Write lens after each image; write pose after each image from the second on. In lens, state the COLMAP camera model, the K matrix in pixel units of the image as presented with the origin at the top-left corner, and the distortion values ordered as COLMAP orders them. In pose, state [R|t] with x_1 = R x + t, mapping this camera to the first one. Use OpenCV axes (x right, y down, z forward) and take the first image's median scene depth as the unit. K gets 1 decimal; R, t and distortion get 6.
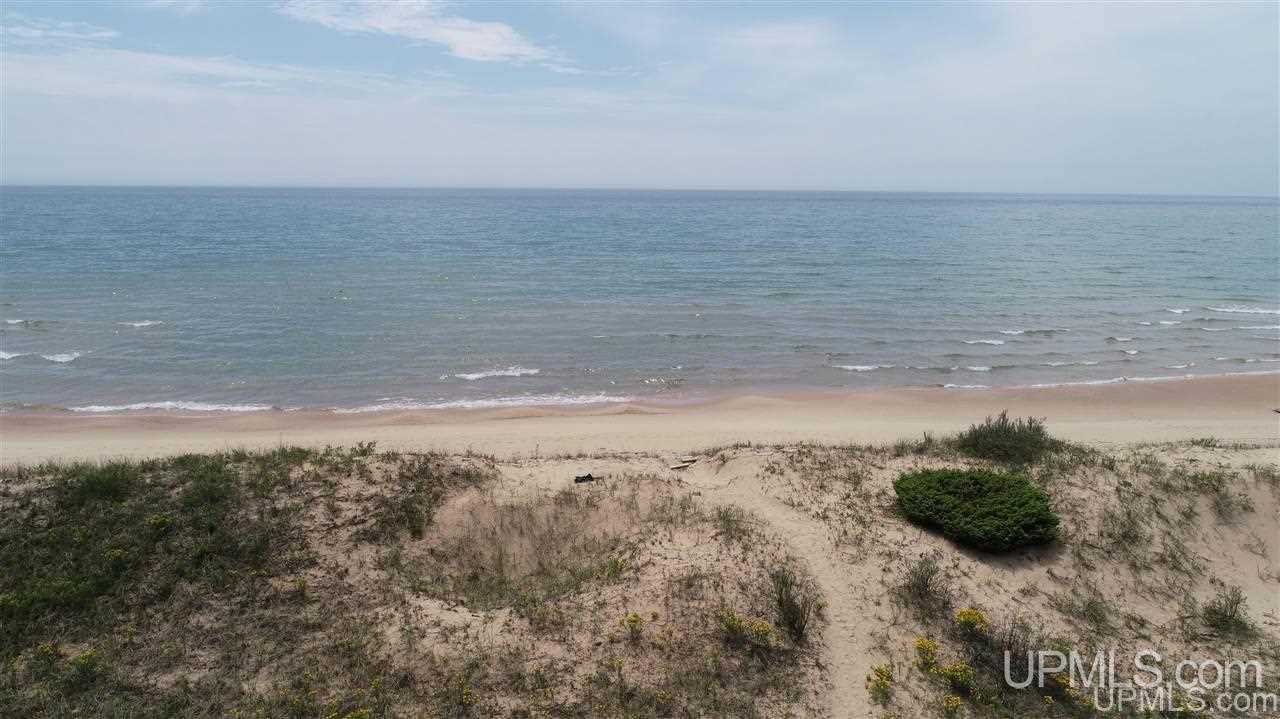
lens RADIAL K [[854.5, 0, 640.1], [0, 854.5, 360.1], [0, 0, 1]] dist [-0.001127, -0.002756]
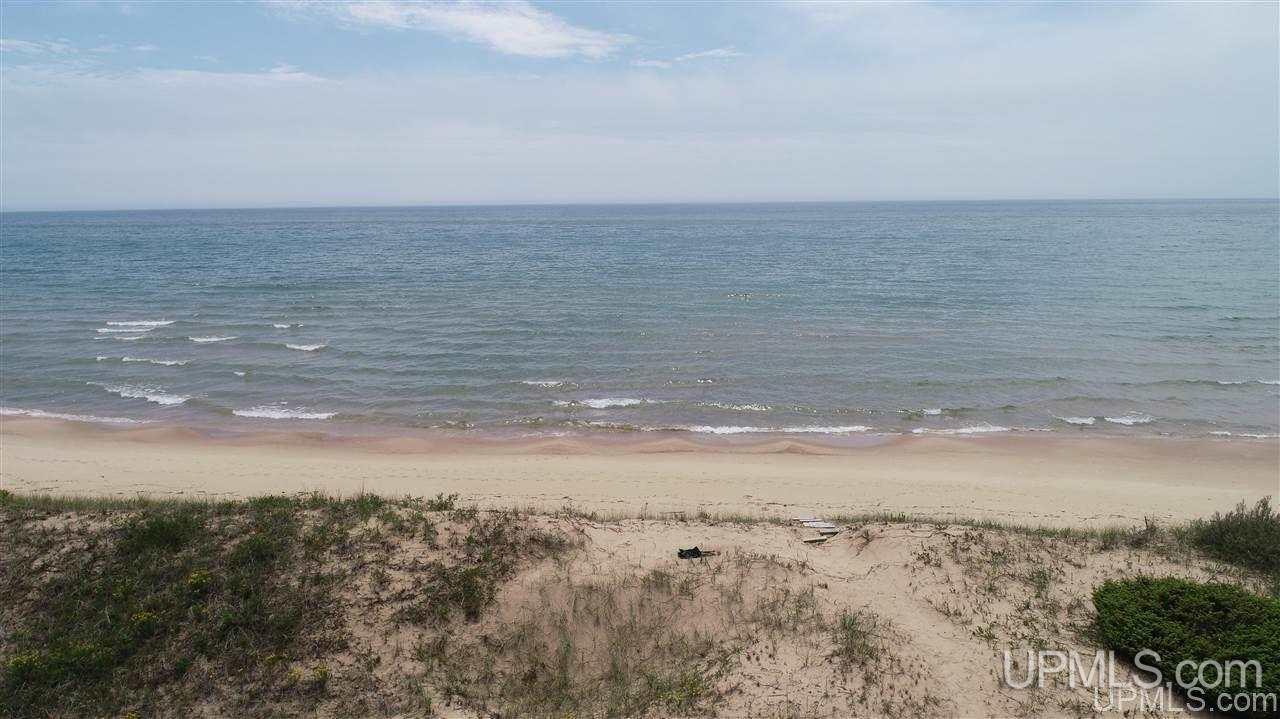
lens RADIAL K [[854.5, 0, 637.7], [0, 854.5, 358.0], [0, 0, 1]] dist [-0.001127, -0.002756]
pose [[0.972163, 0.024579, -0.233014, 0.085328], [-0.028784, 0.999478, -0.014661, -0.042443], [0.232533, 0.020960, 0.972363, 0.193691]]
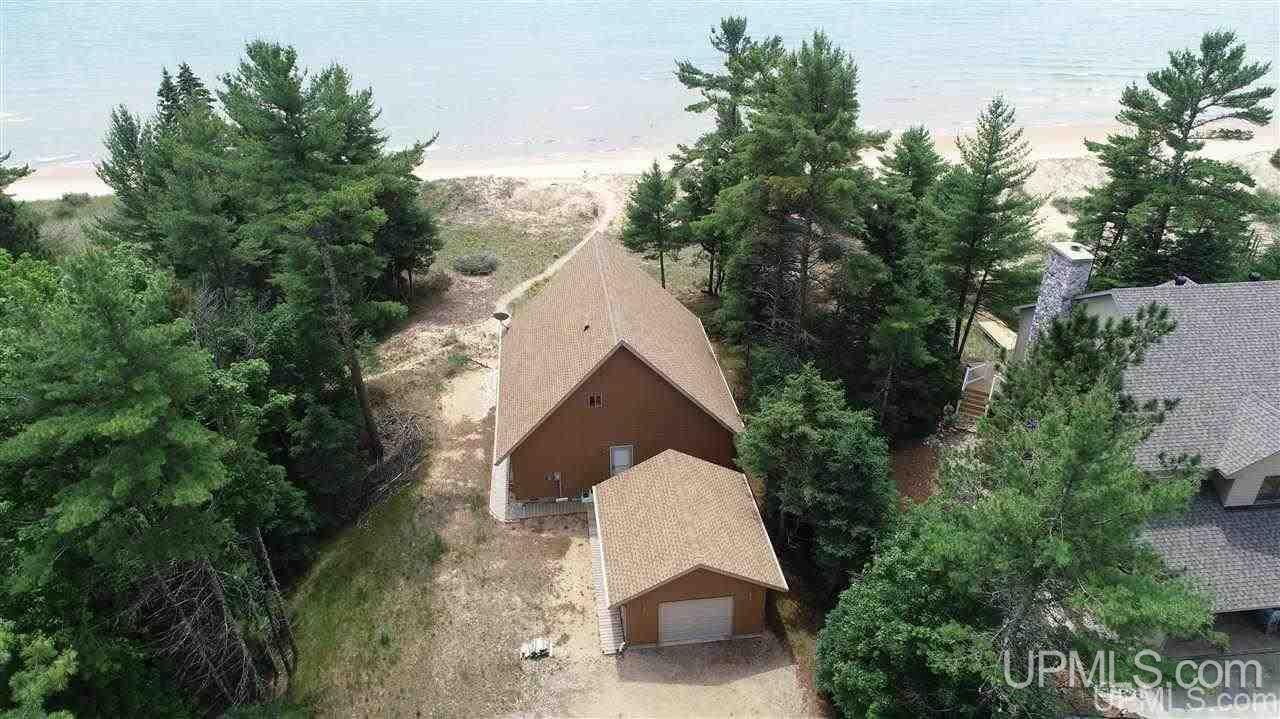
lens RADIAL K [[854.5, 0, 641.3], [0, 854.5, 359.7], [0, 0, 1]] dist [-0.001127, -0.002756]
pose [[0.999492, -0.007352, -0.031002, 0.442383], [0.016223, 0.954867, 0.296592, -0.231004], [0.027422, -0.296944, 0.954501, -2.836031]]
